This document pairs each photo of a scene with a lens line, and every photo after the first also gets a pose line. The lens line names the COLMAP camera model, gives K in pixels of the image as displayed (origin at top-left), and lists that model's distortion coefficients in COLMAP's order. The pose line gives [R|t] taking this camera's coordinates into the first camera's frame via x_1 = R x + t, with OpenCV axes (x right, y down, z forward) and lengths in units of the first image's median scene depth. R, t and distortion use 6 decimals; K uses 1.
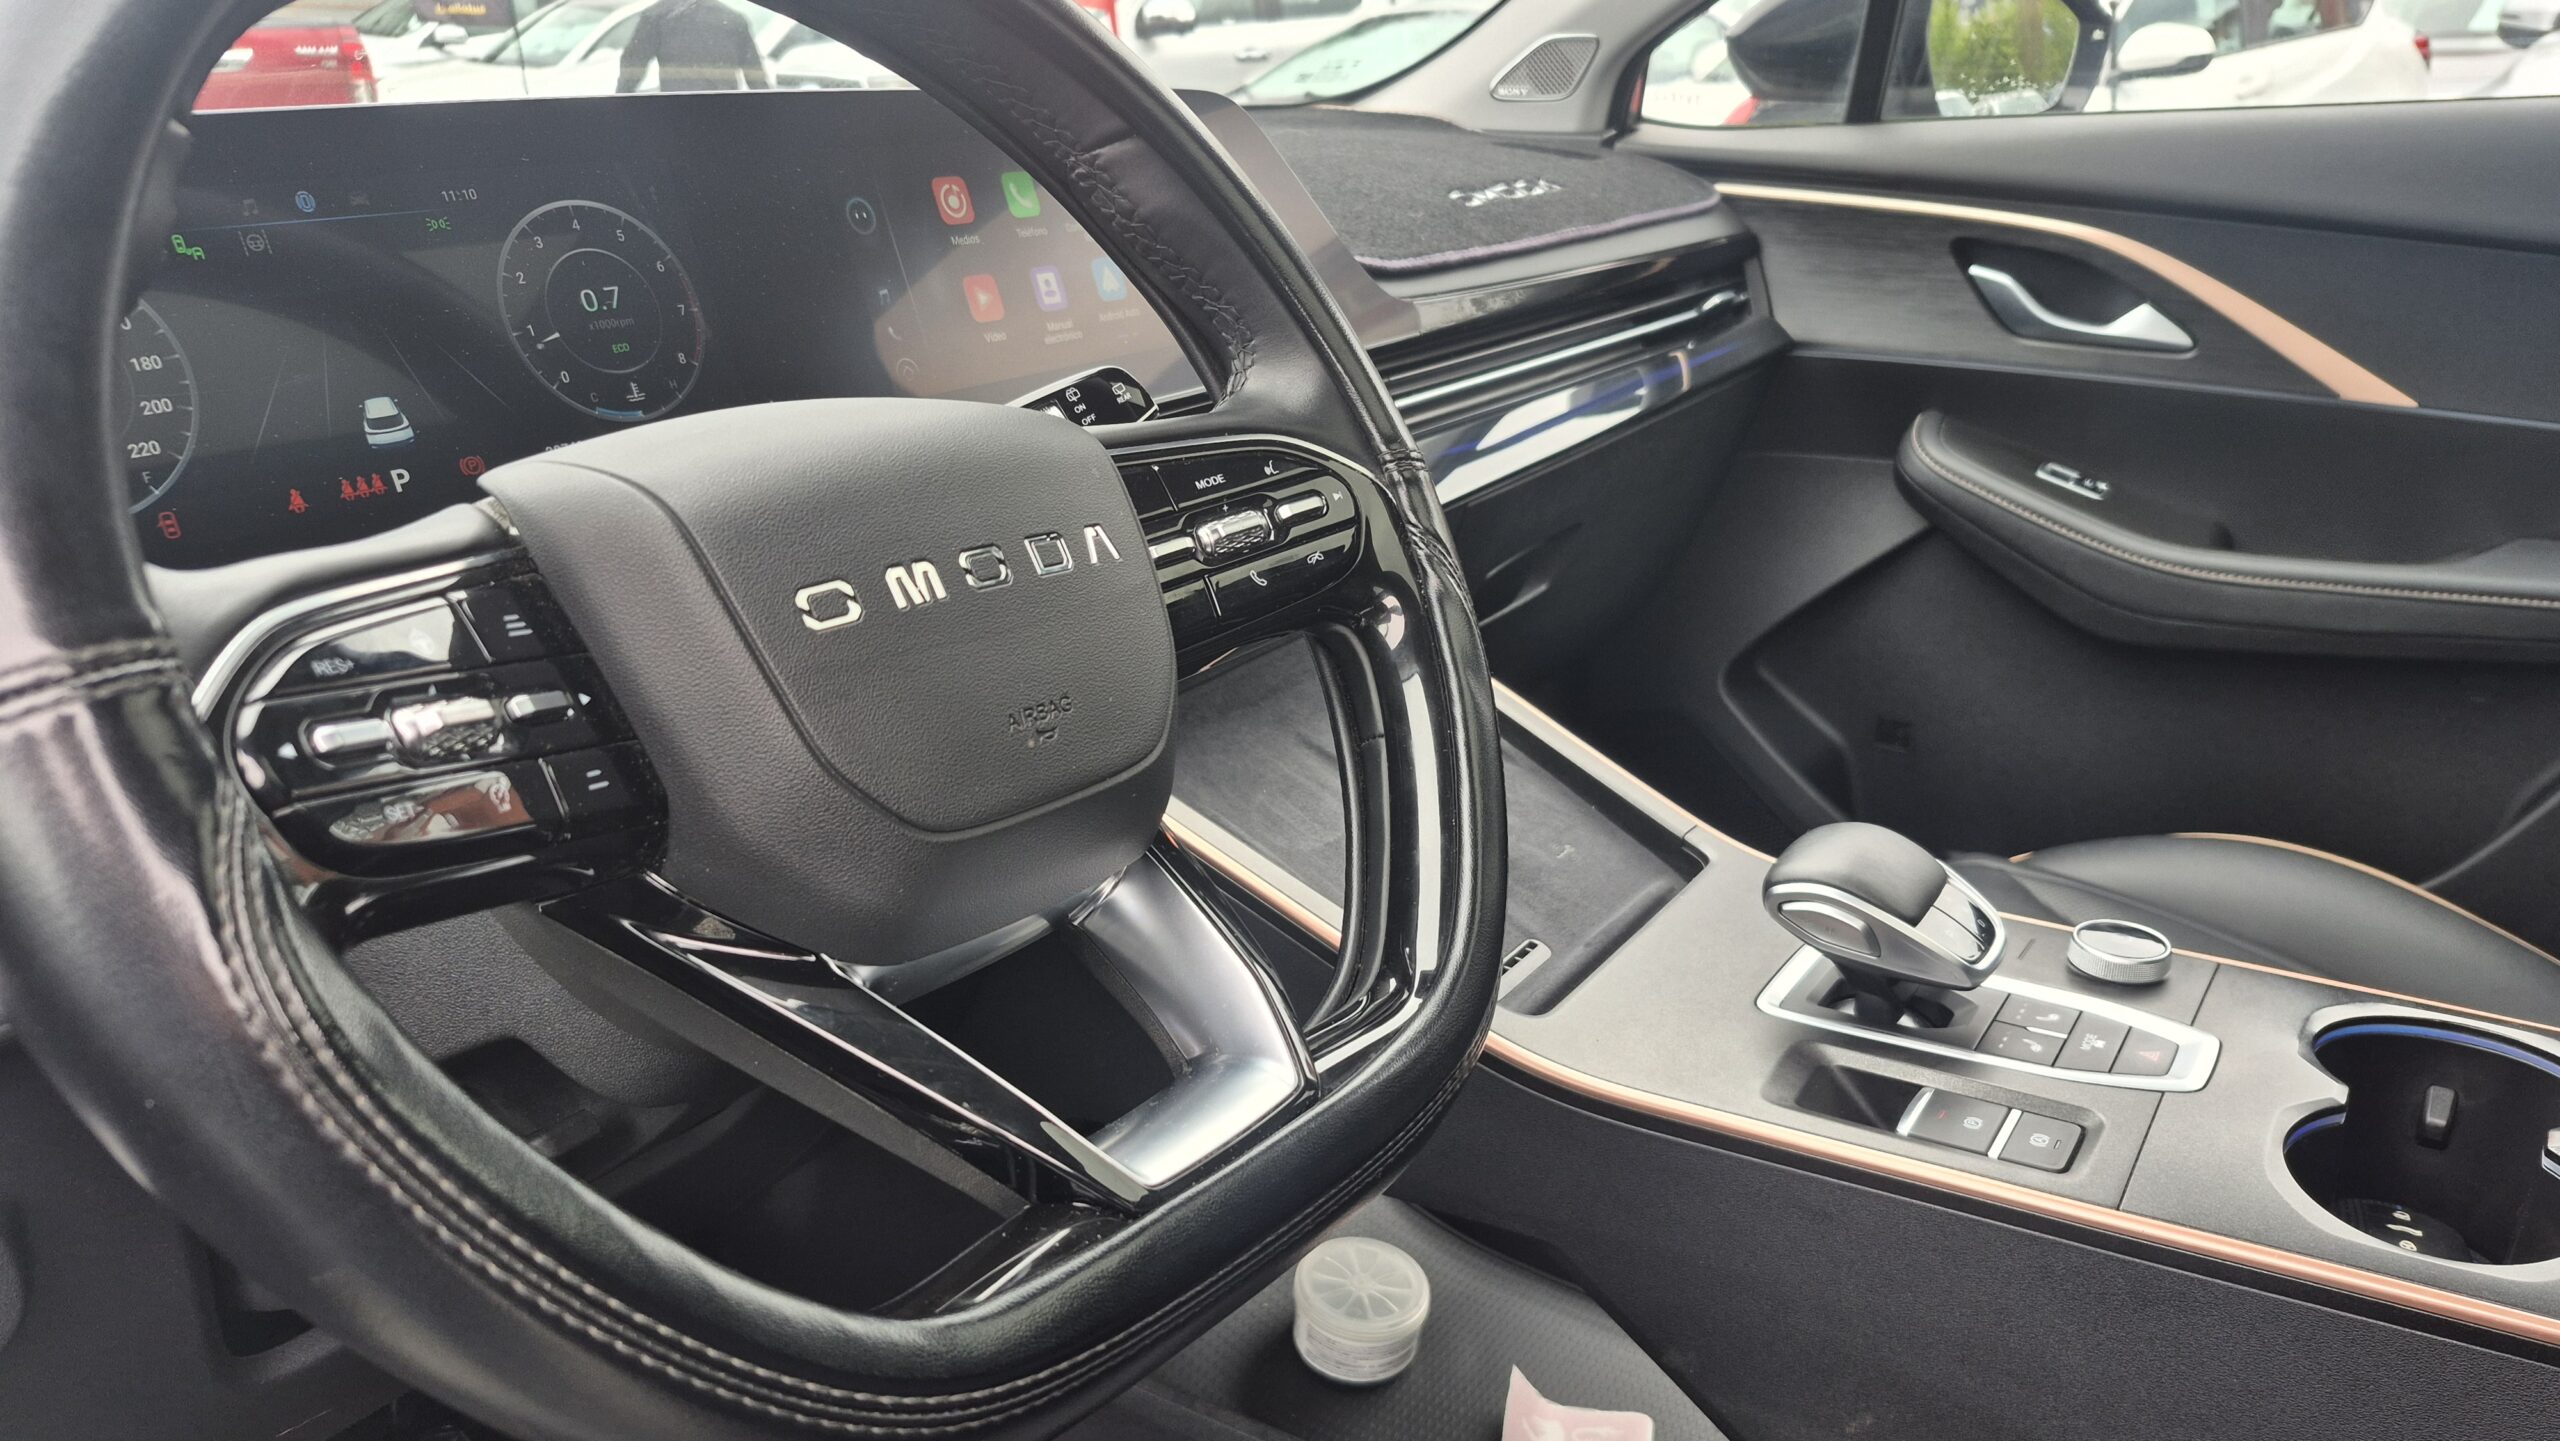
lens RADIAL K [[1778.9, 0, 1259.6], [0, 1778.9, 730.9], [0, 0, 1]] dist [0.057965, -0.054243]
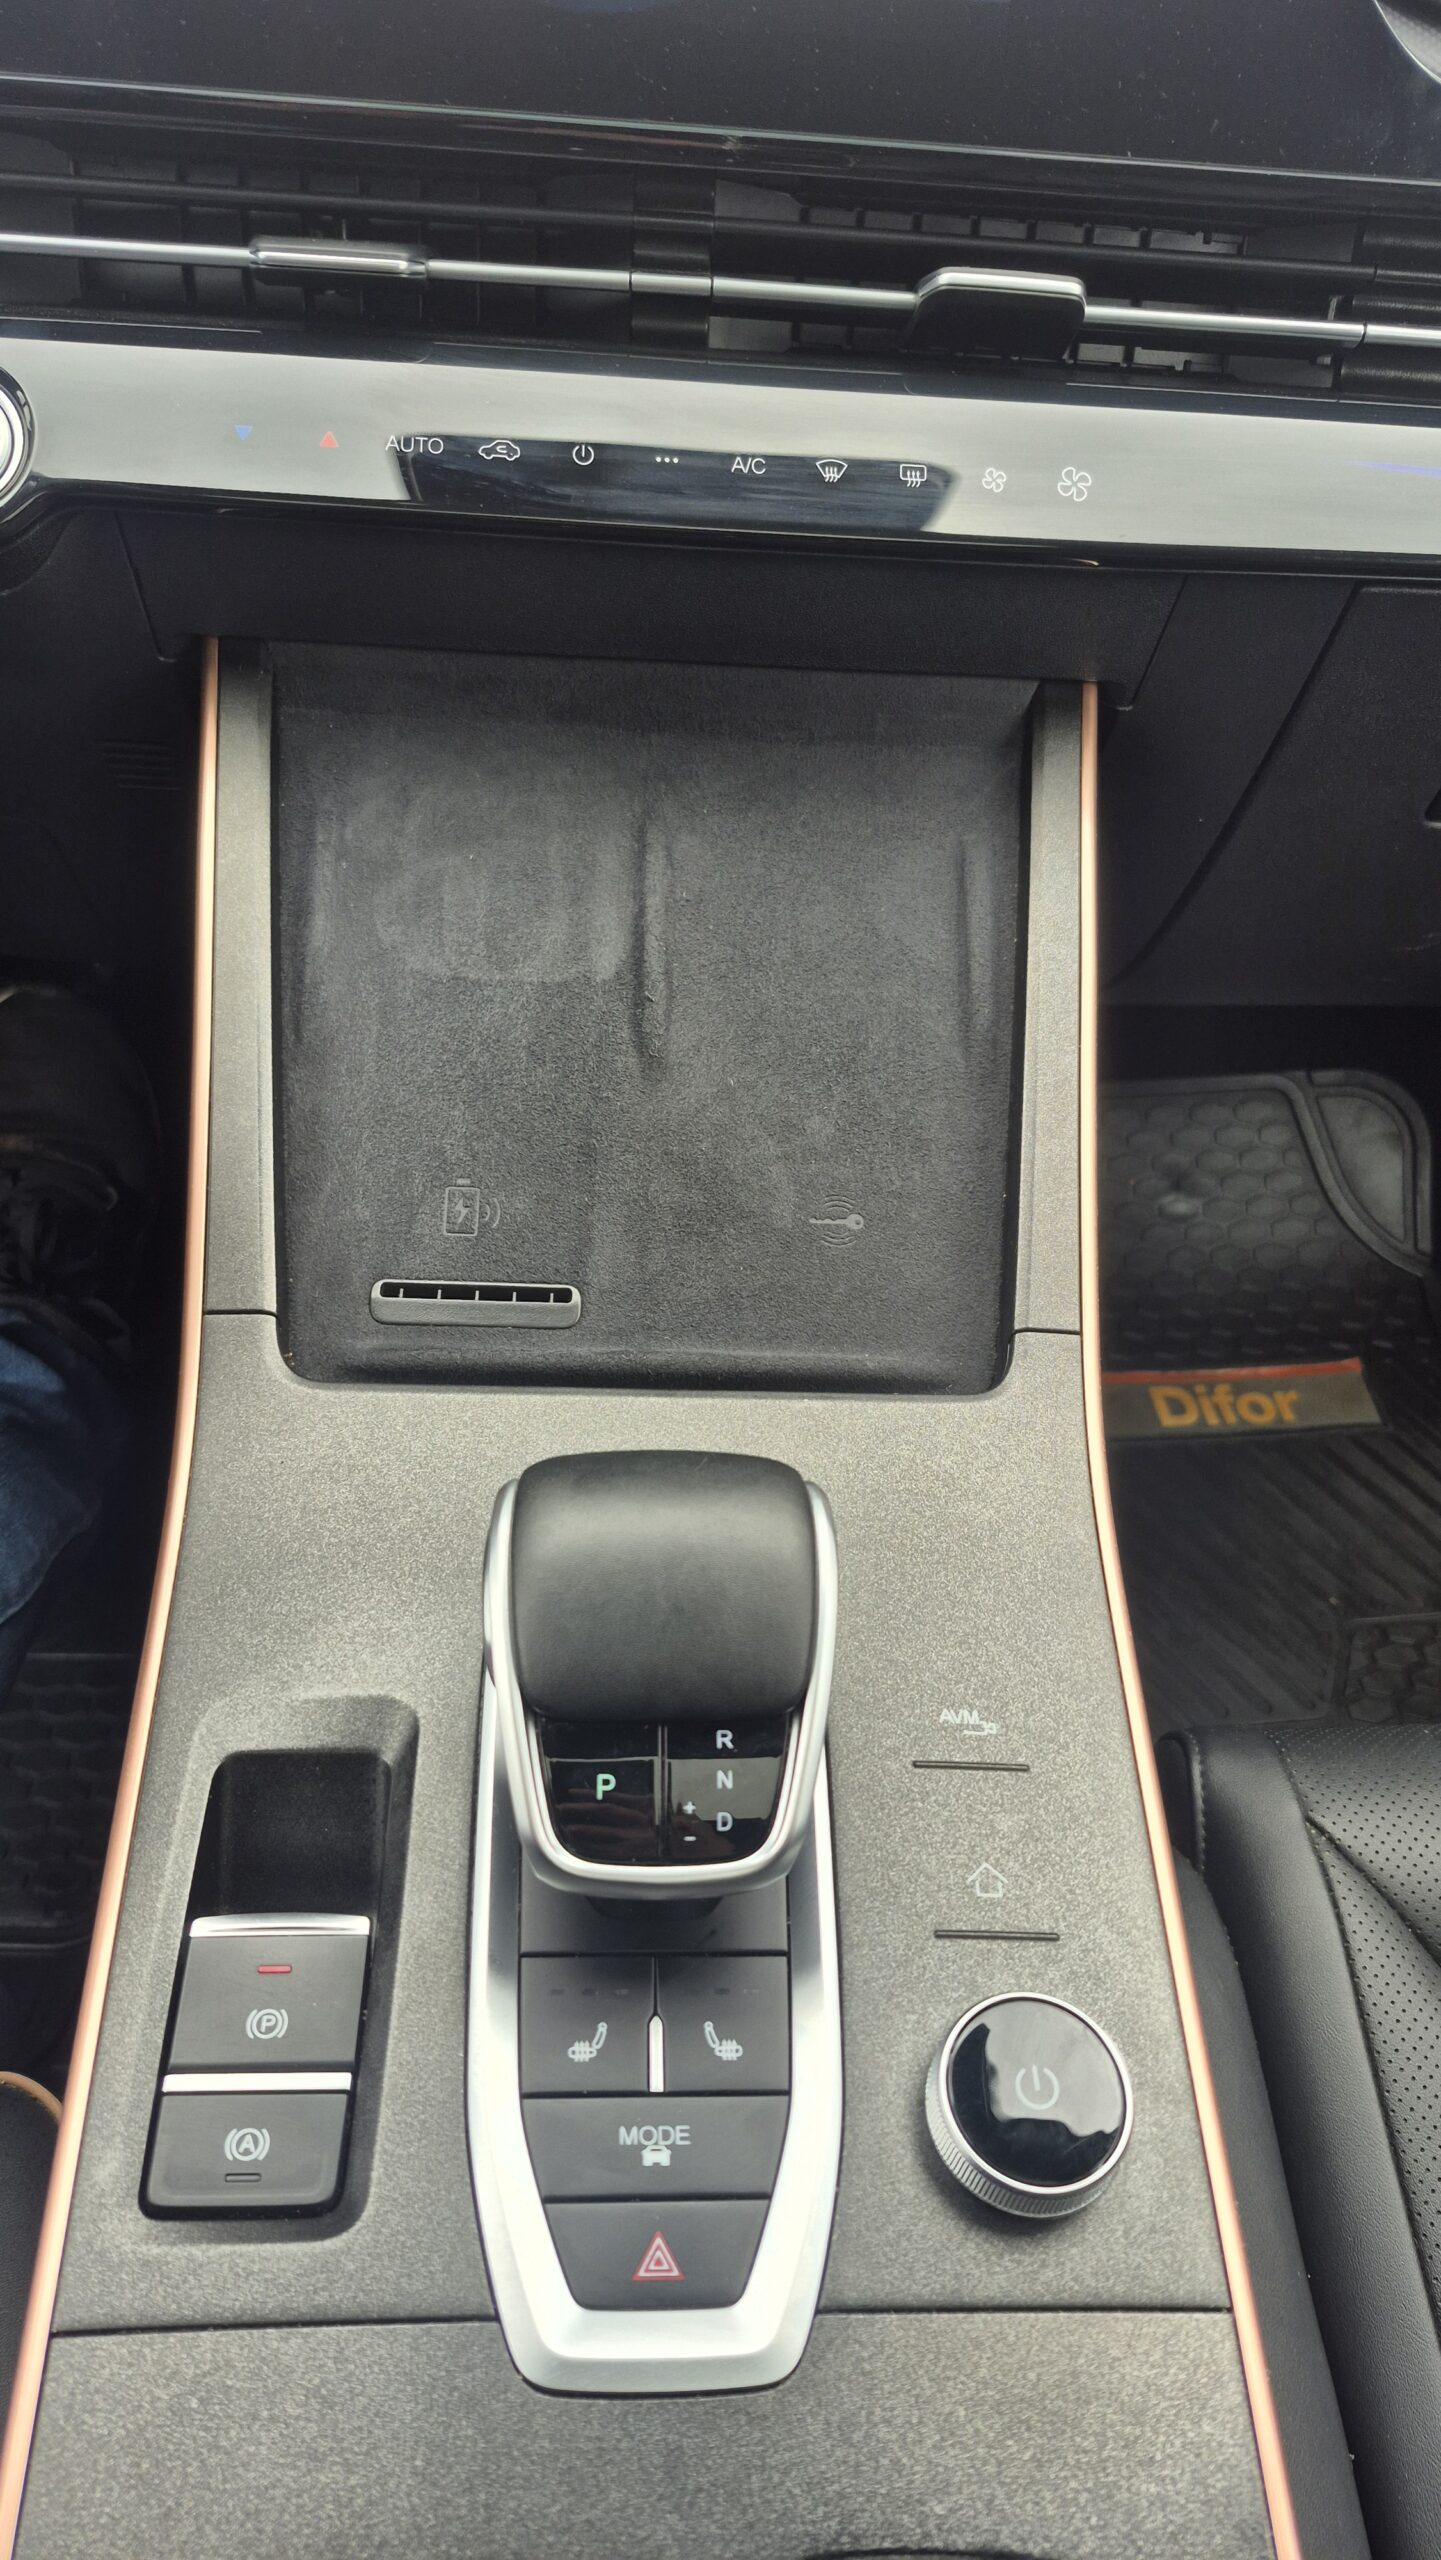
lens RADIAL K [[1778.9, 0, 741.9], [0, 1778.9, 1290.7], [0, 0, 1]] dist [0.057965, -0.054243]
pose [[0.590744, 0.629775, -0.504385, 0.325122], [-0.359853, 0.765151, 0.533901, -0.151548], [0.722168, -0.133895, 0.678635, 0.405963]]
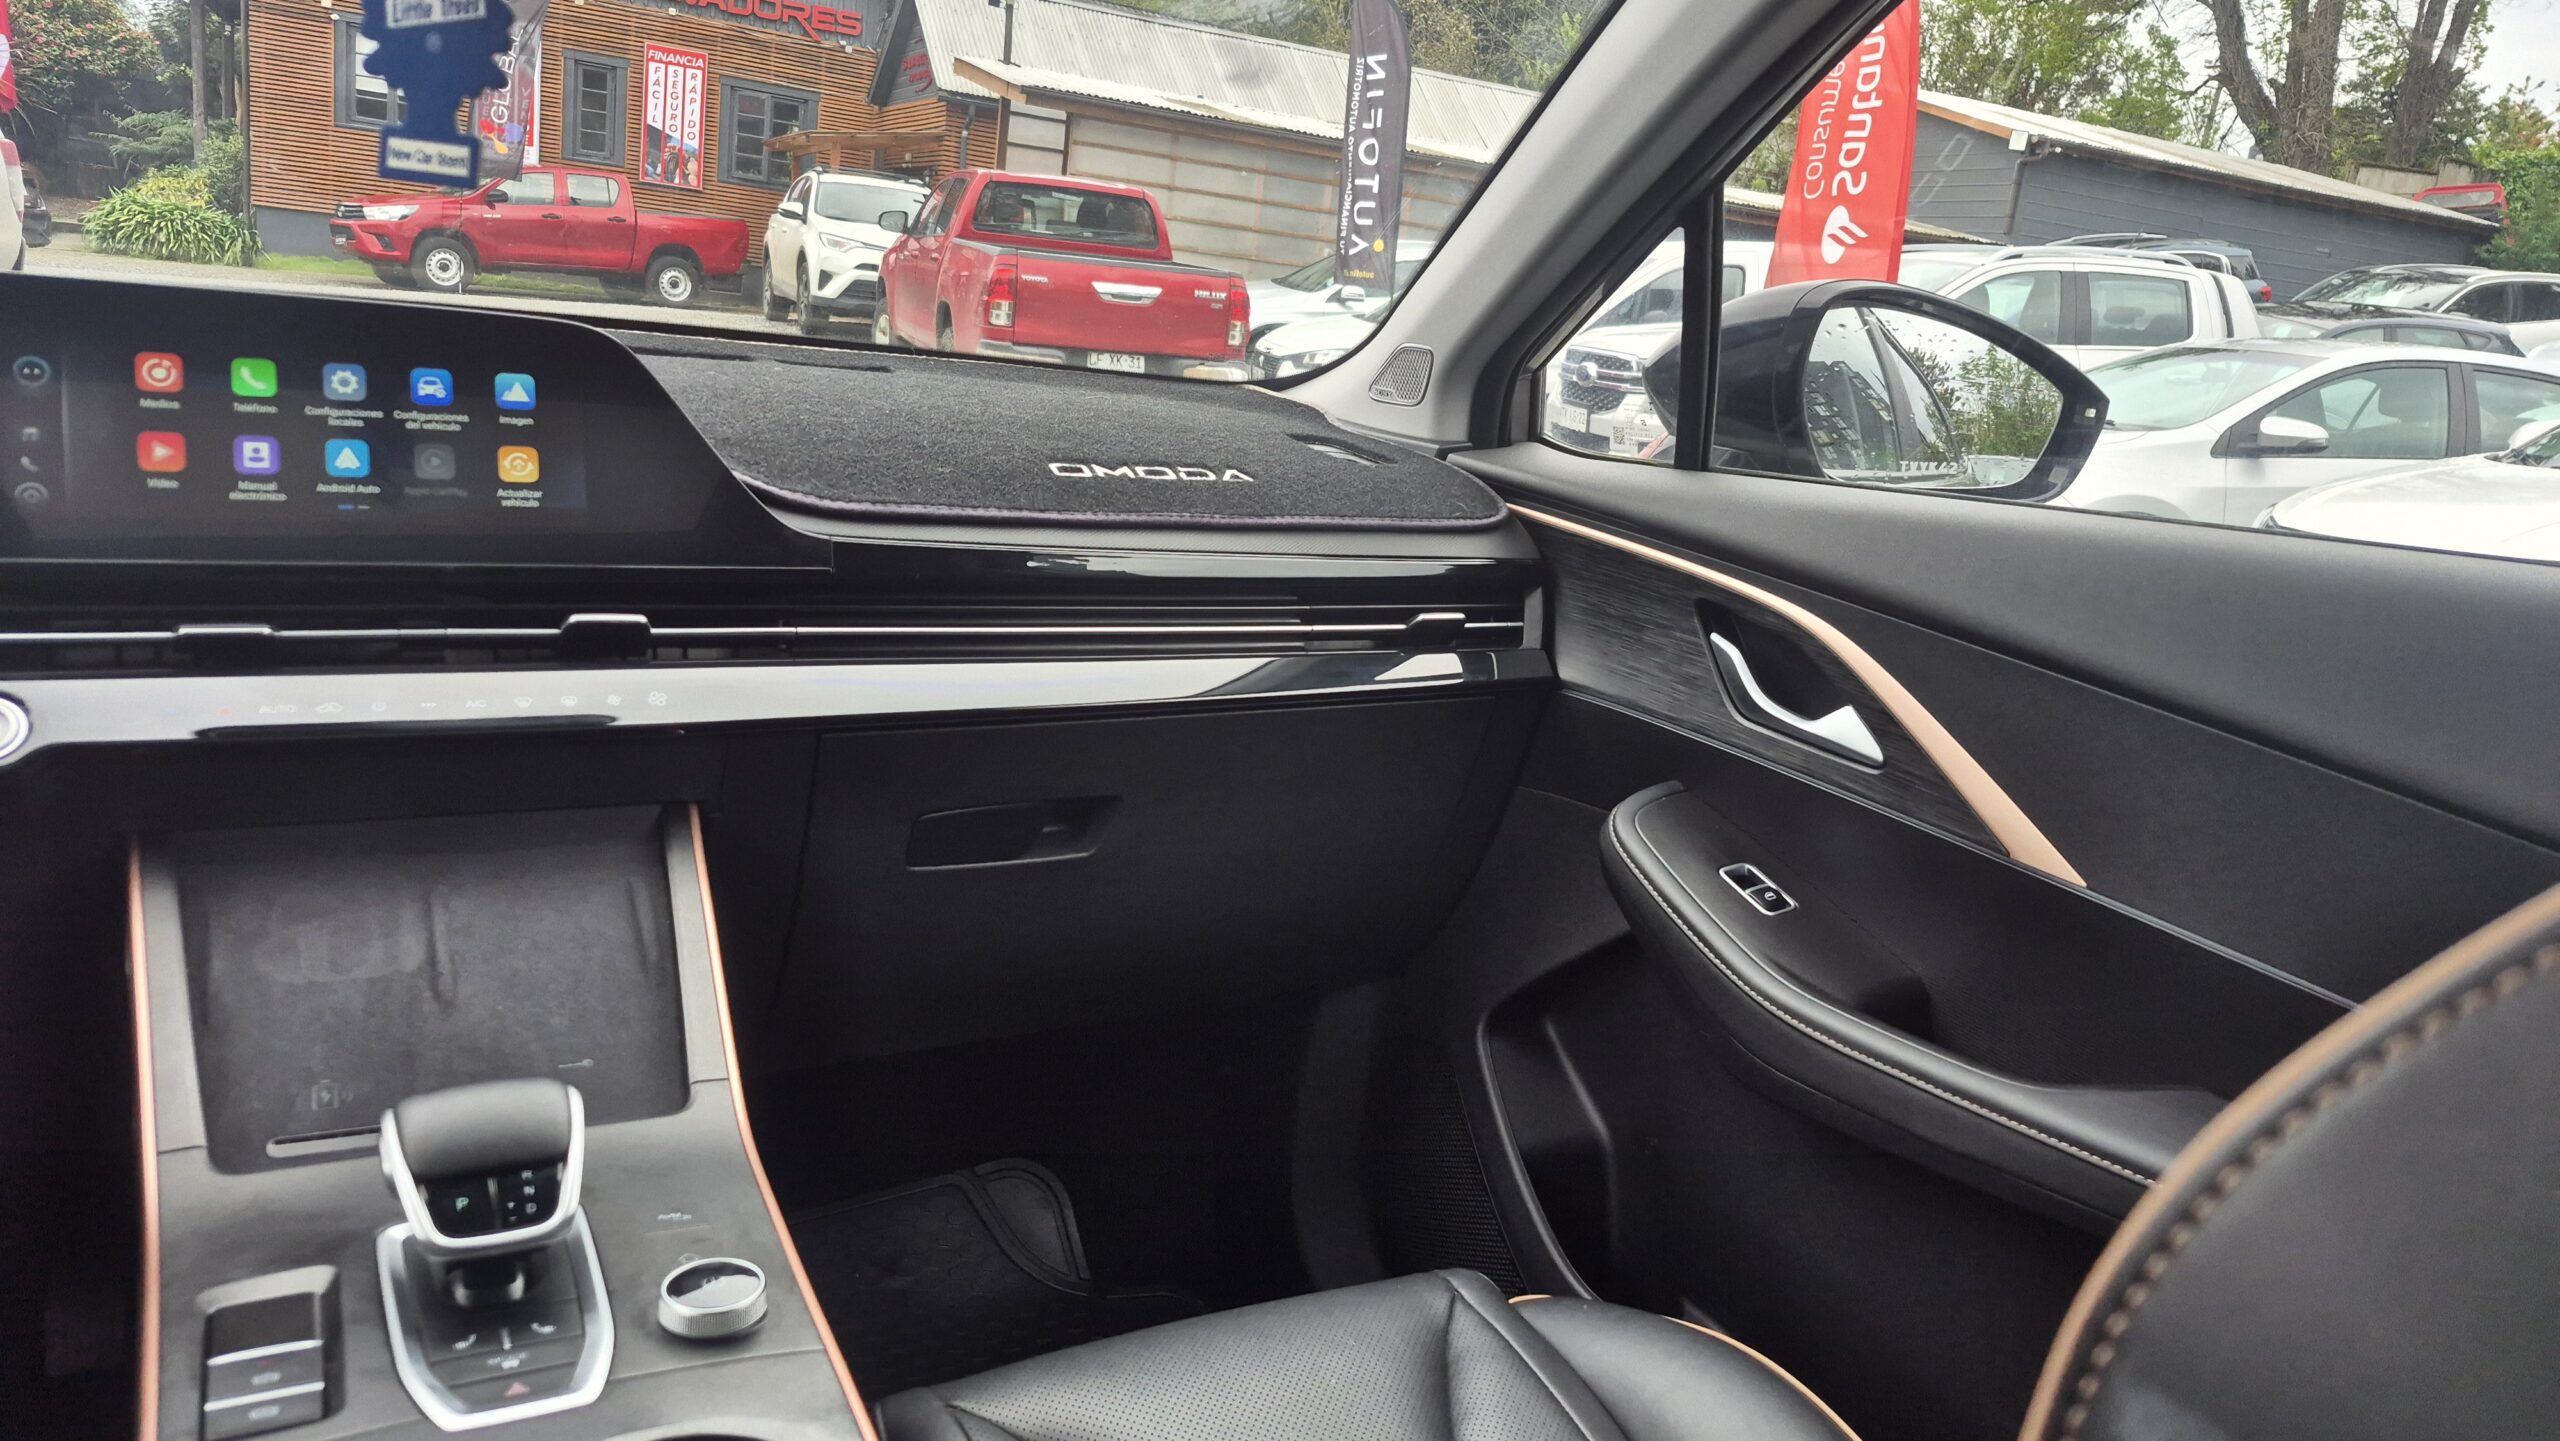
lens RADIAL K [[1778.9, 0, 1304.2], [0, 1778.9, 707.0], [0, 0, 1]] dist [0.057965, -0.054243]
pose [[0.886798, 0.187599, -0.422368, 0.651372], [-0.252006, 0.962371, -0.101661, -0.089591], [0.387403, 0.196592, 0.900705, 0.144971]]
